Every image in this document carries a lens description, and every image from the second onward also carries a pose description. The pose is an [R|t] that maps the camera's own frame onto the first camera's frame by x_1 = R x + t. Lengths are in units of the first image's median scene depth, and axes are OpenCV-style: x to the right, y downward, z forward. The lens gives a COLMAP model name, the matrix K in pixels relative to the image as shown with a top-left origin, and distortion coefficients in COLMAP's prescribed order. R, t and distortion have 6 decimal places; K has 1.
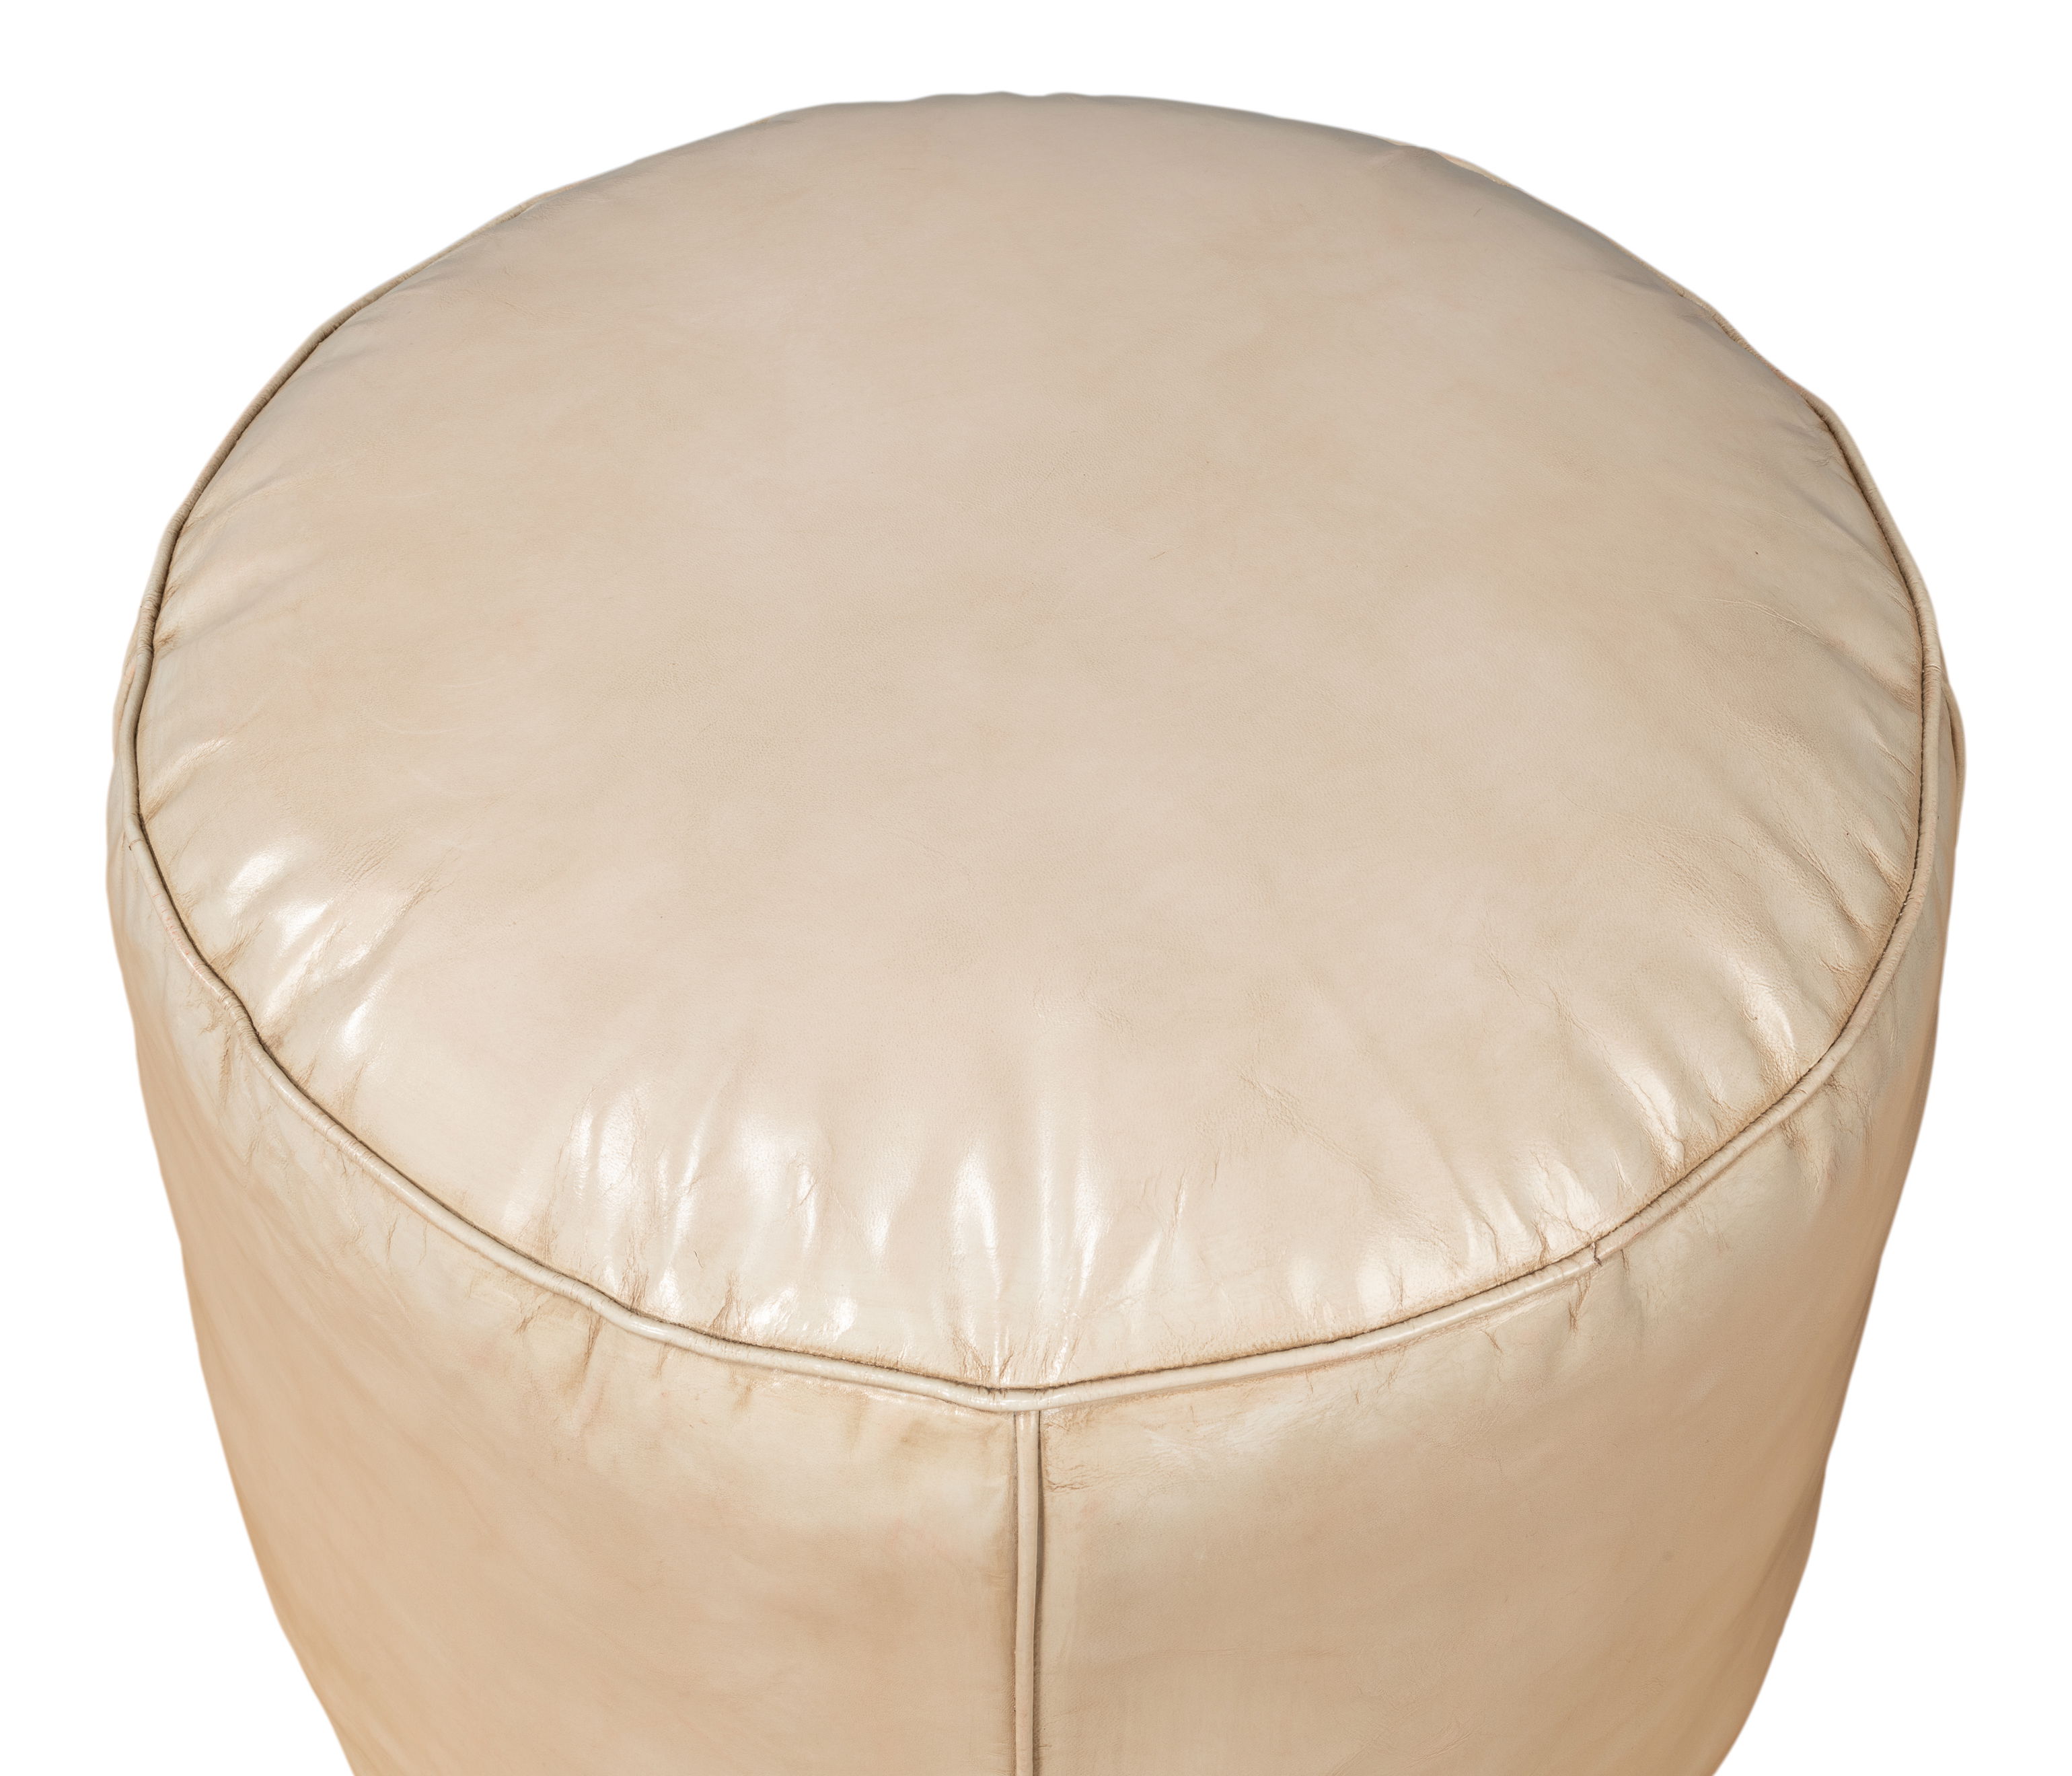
lens RADIAL K [[4034.9, 0, 1042.3], [0, 4034.9, 876.4], [0, 0, 1]] dist [0.031214, 0.000000]
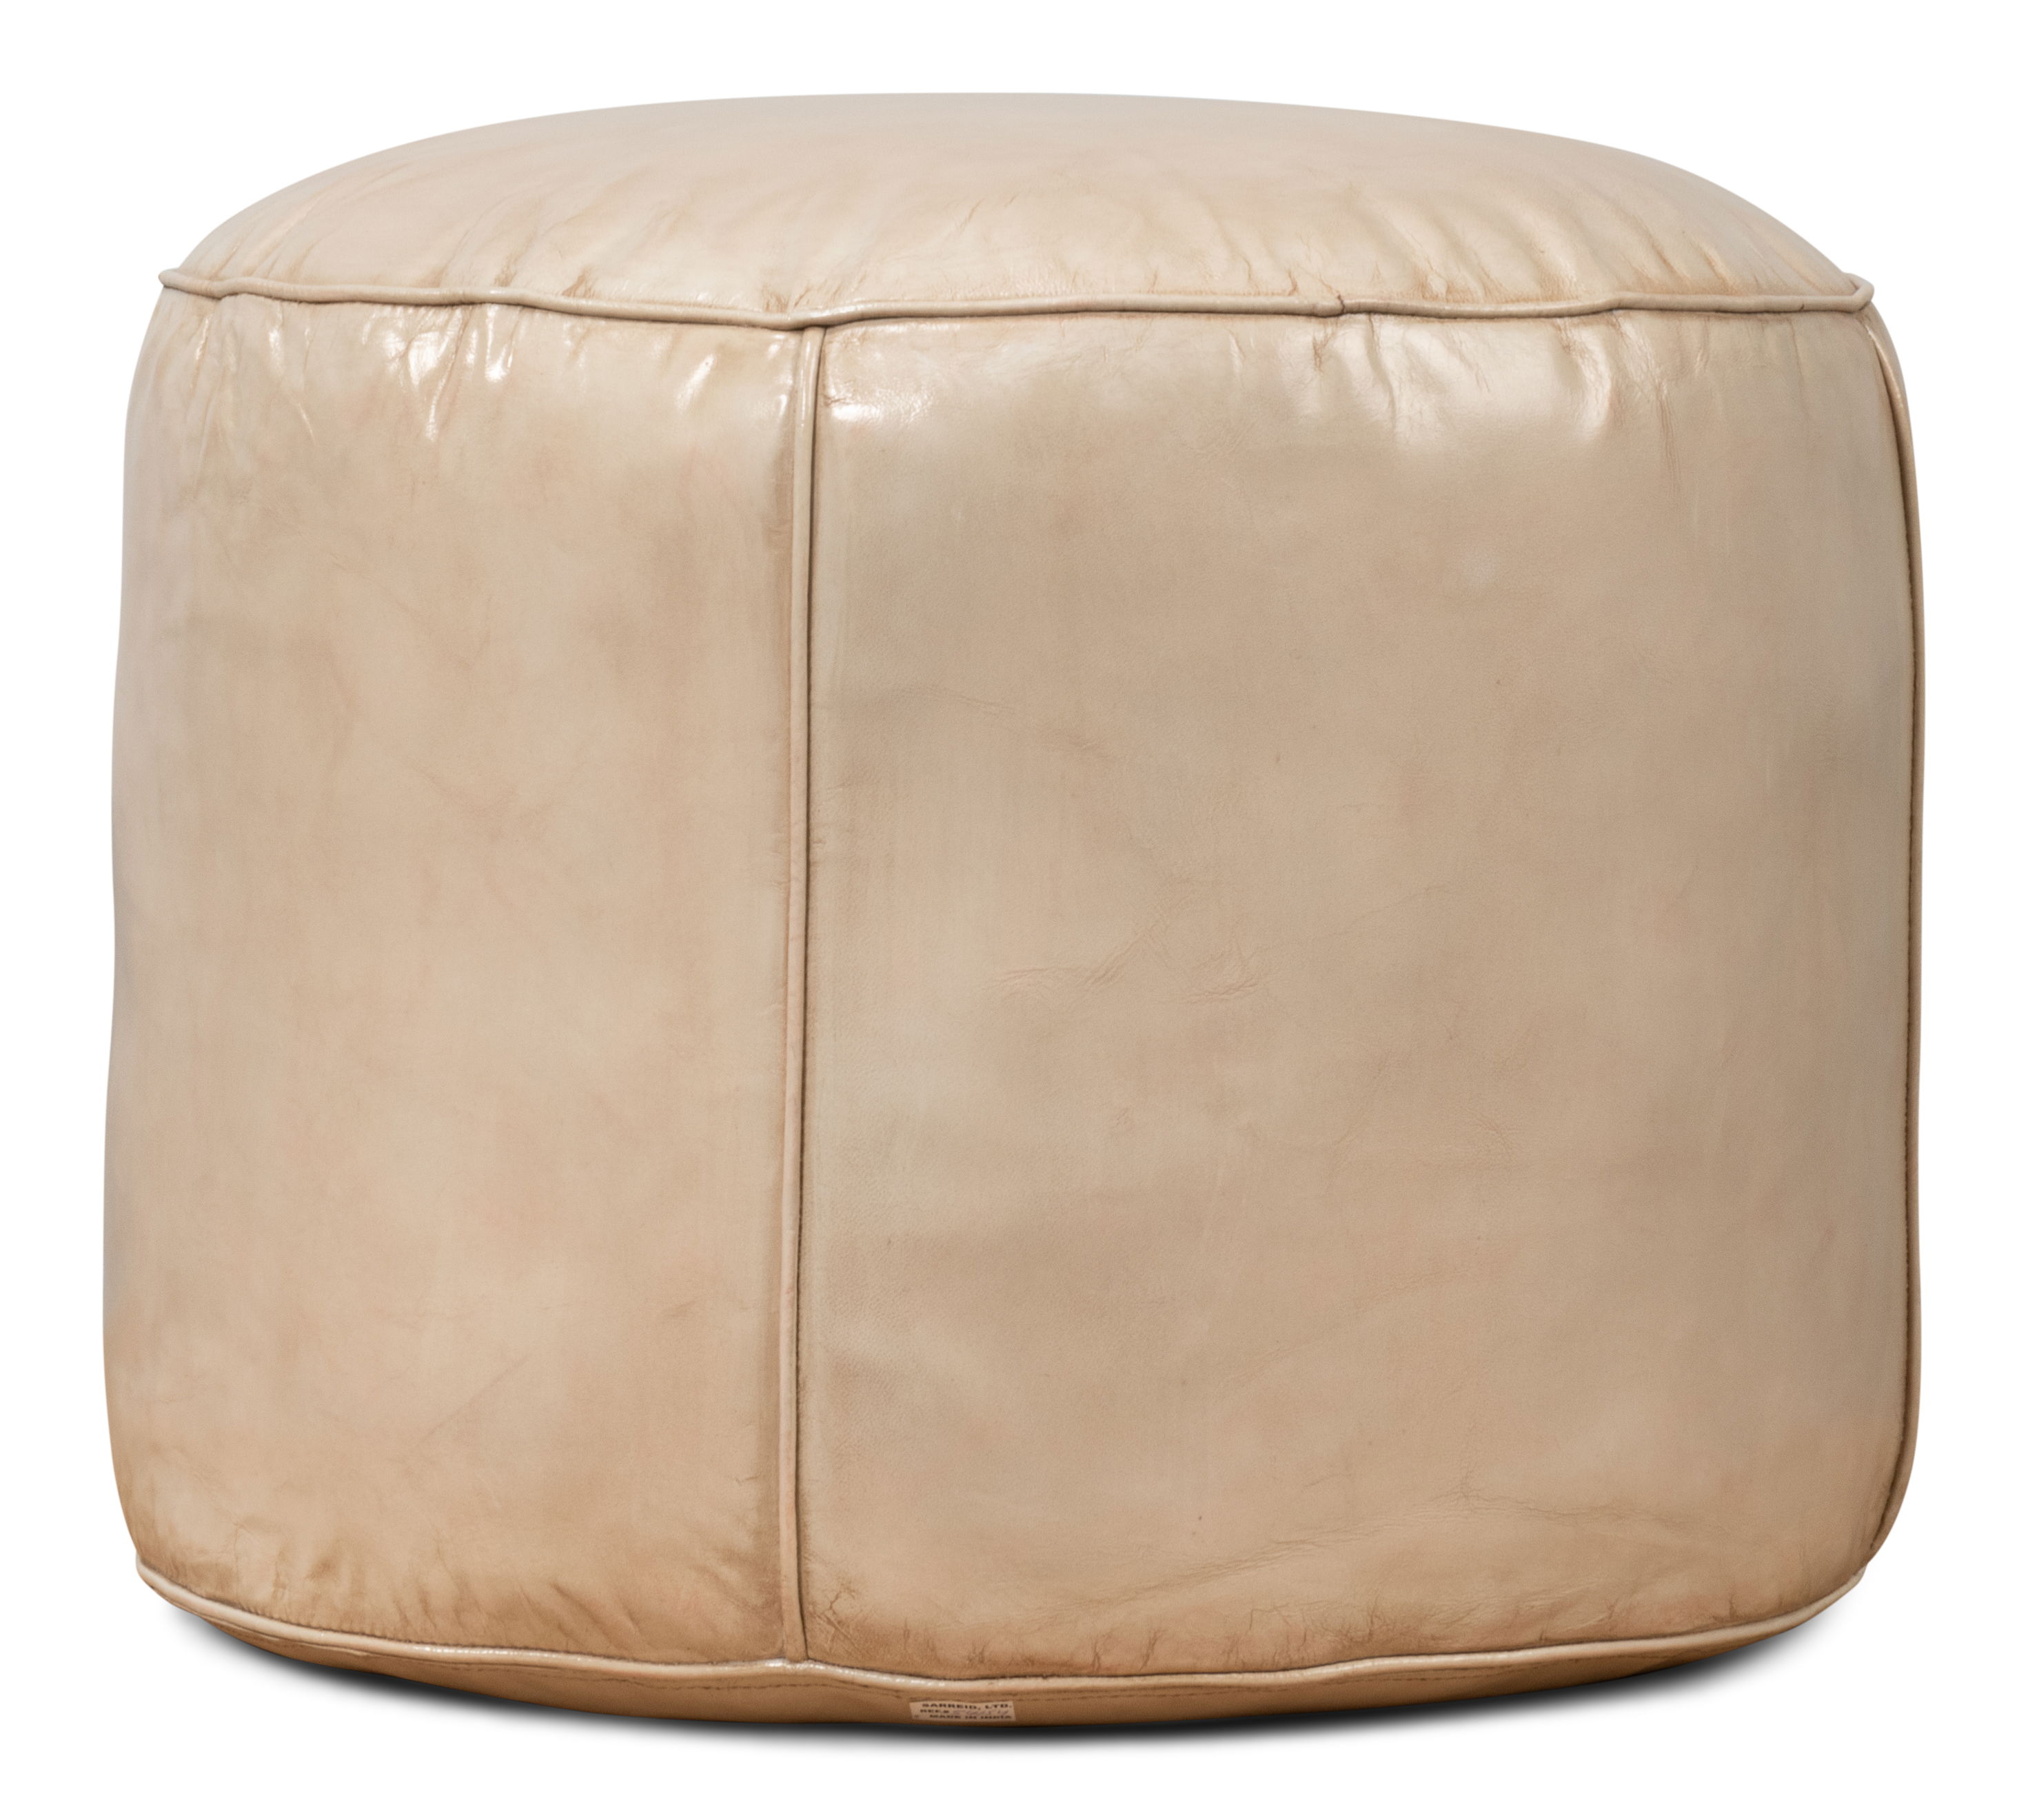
lens RADIAL K [[10818.2, 0, 1012.8], [0, 10818.2, 911.4], [0, 0, 1]] dist [0.022187, 0.000000]
pose [[0.976819, 0.021266, -0.213009, 0.682930], [-0.161233, 0.727643, -0.666738, 2.206300], [0.140816, 0.685626, 0.714204, -1.028687]]
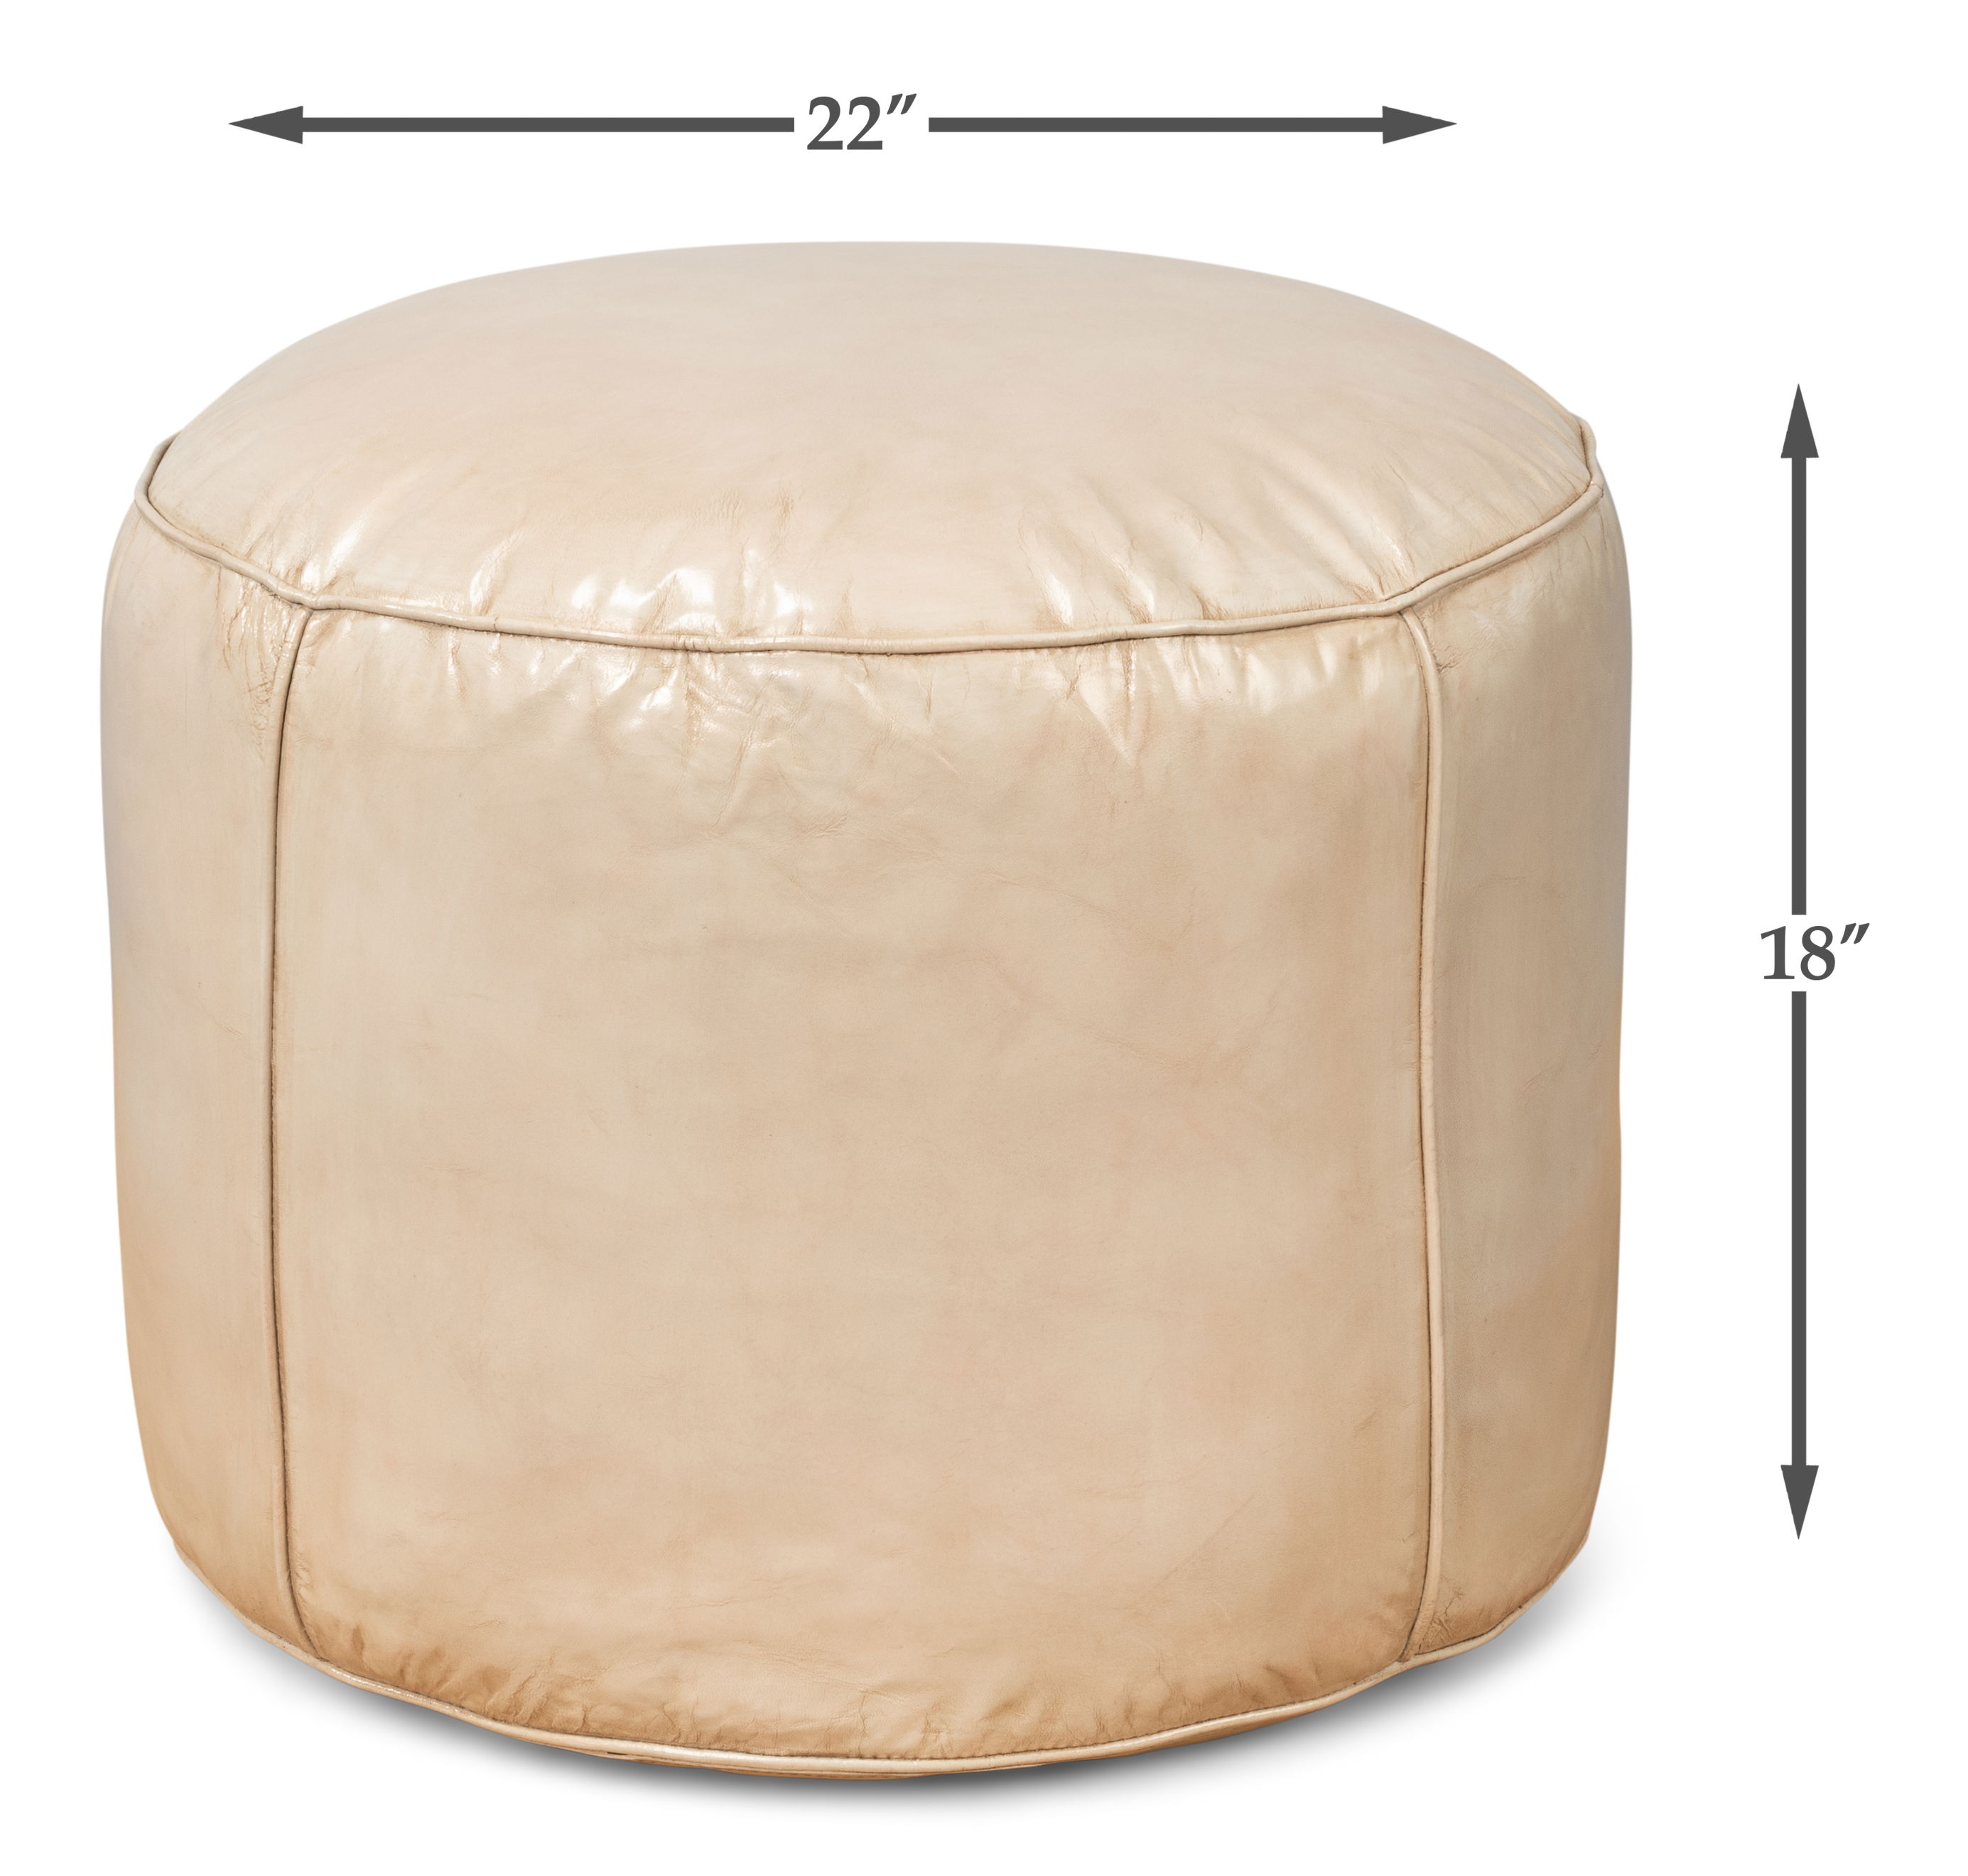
lens RADIAL K [[7230.0, 0, 906.9], [0, 7230.0, 1096.4], [0, 0, 1]] dist [0.038537, 0.000000]
pose [[0.719686, -0.229635, 0.655225, -1.691982], [0.521316, 0.802026, -0.291519, 0.852782], [-0.458565, 0.551382, 0.696919, -0.505076]]
